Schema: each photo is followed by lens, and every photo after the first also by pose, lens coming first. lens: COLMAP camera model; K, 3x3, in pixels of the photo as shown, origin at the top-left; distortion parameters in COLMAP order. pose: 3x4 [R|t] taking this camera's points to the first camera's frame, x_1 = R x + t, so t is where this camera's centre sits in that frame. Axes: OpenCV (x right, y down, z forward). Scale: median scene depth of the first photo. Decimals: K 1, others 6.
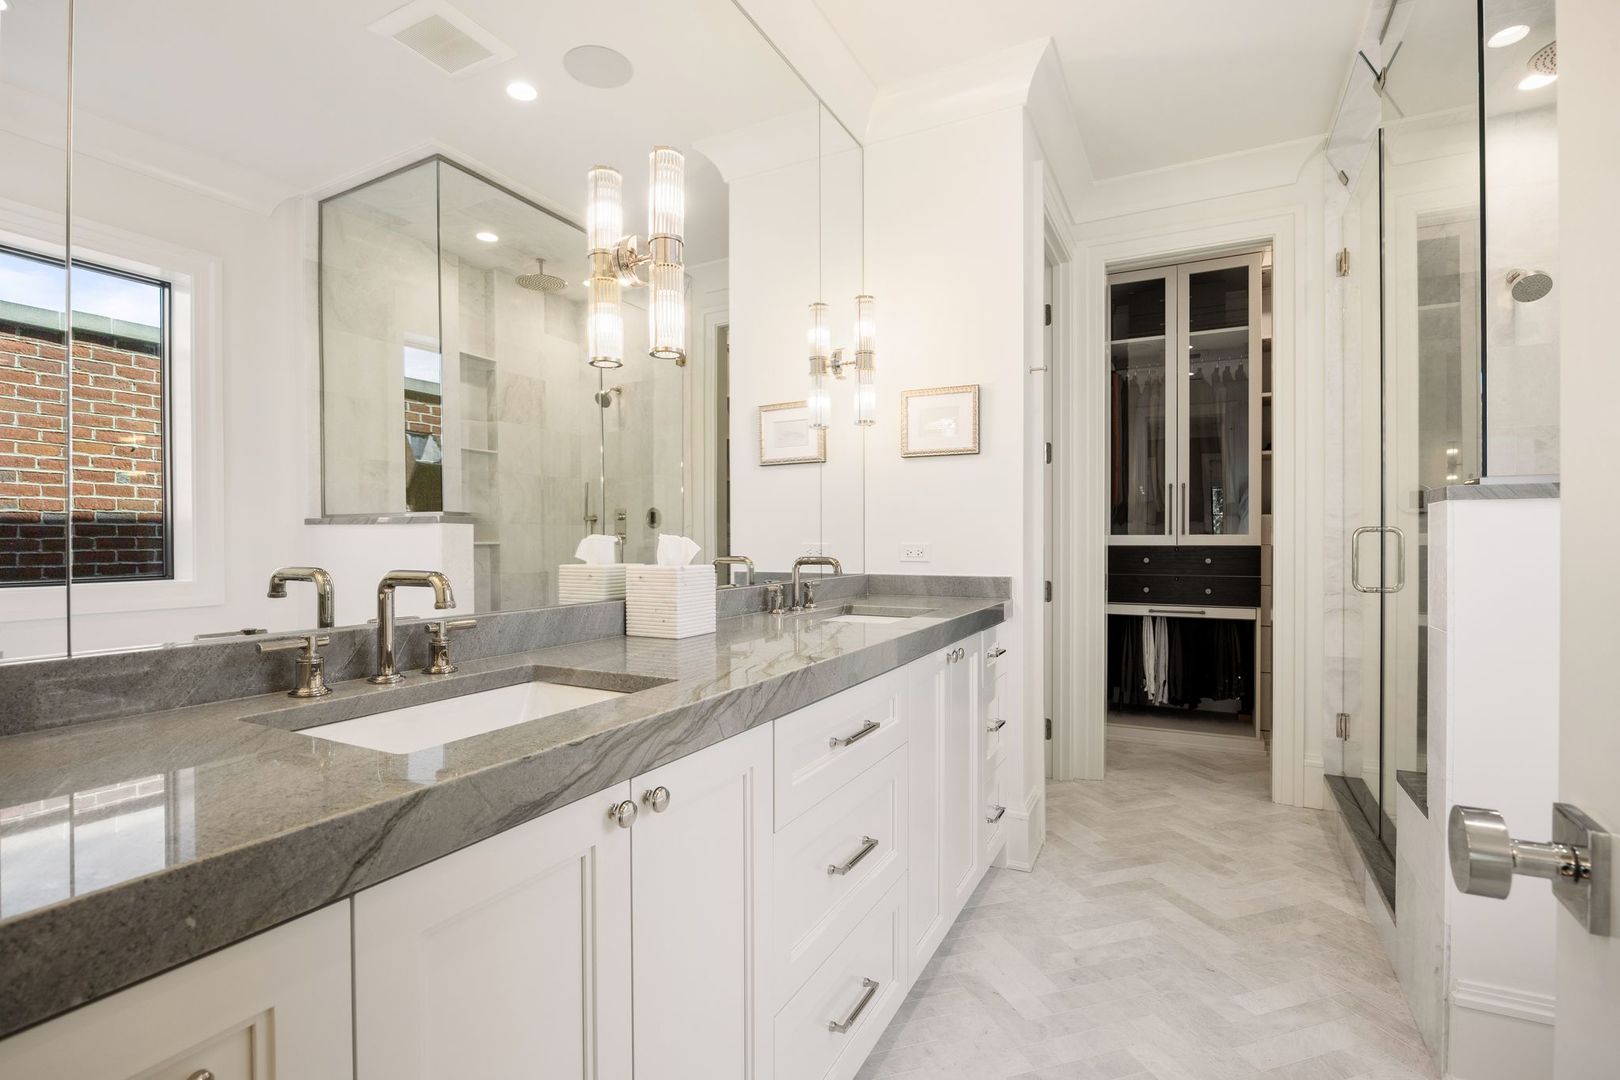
lens RADIAL K [[724.1, 0, 810.8], [0, 724.1, 550.1], [0, 0, 1]] dist [0.001305, 0.000059]
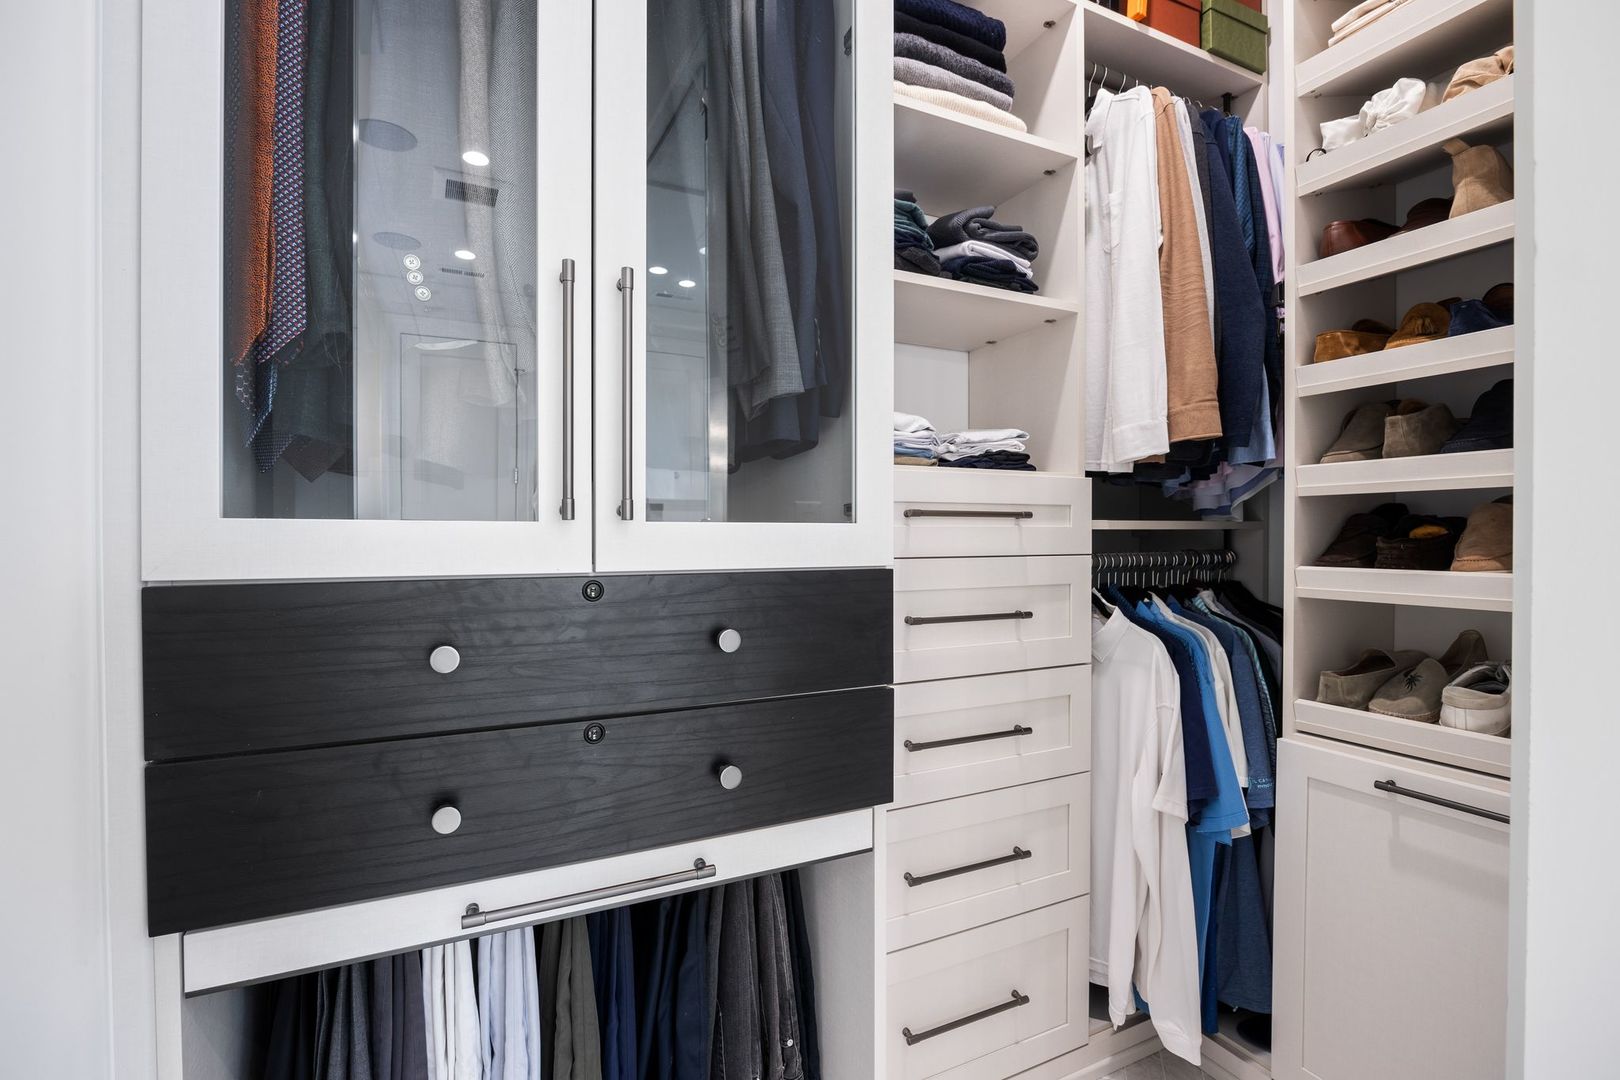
lens RADIAL K [[724.1, 0, 808.9], [0, 724.1, 541.1], [0, 0, 1]] dist [0.001305, 0.000059]
pose [[0.591668, -0.004546, 0.806169, 0.373829], [0.002707, 0.999990, 0.003652, -0.016060], [-0.806177, 0.000022, 0.591674, 0.823778]]
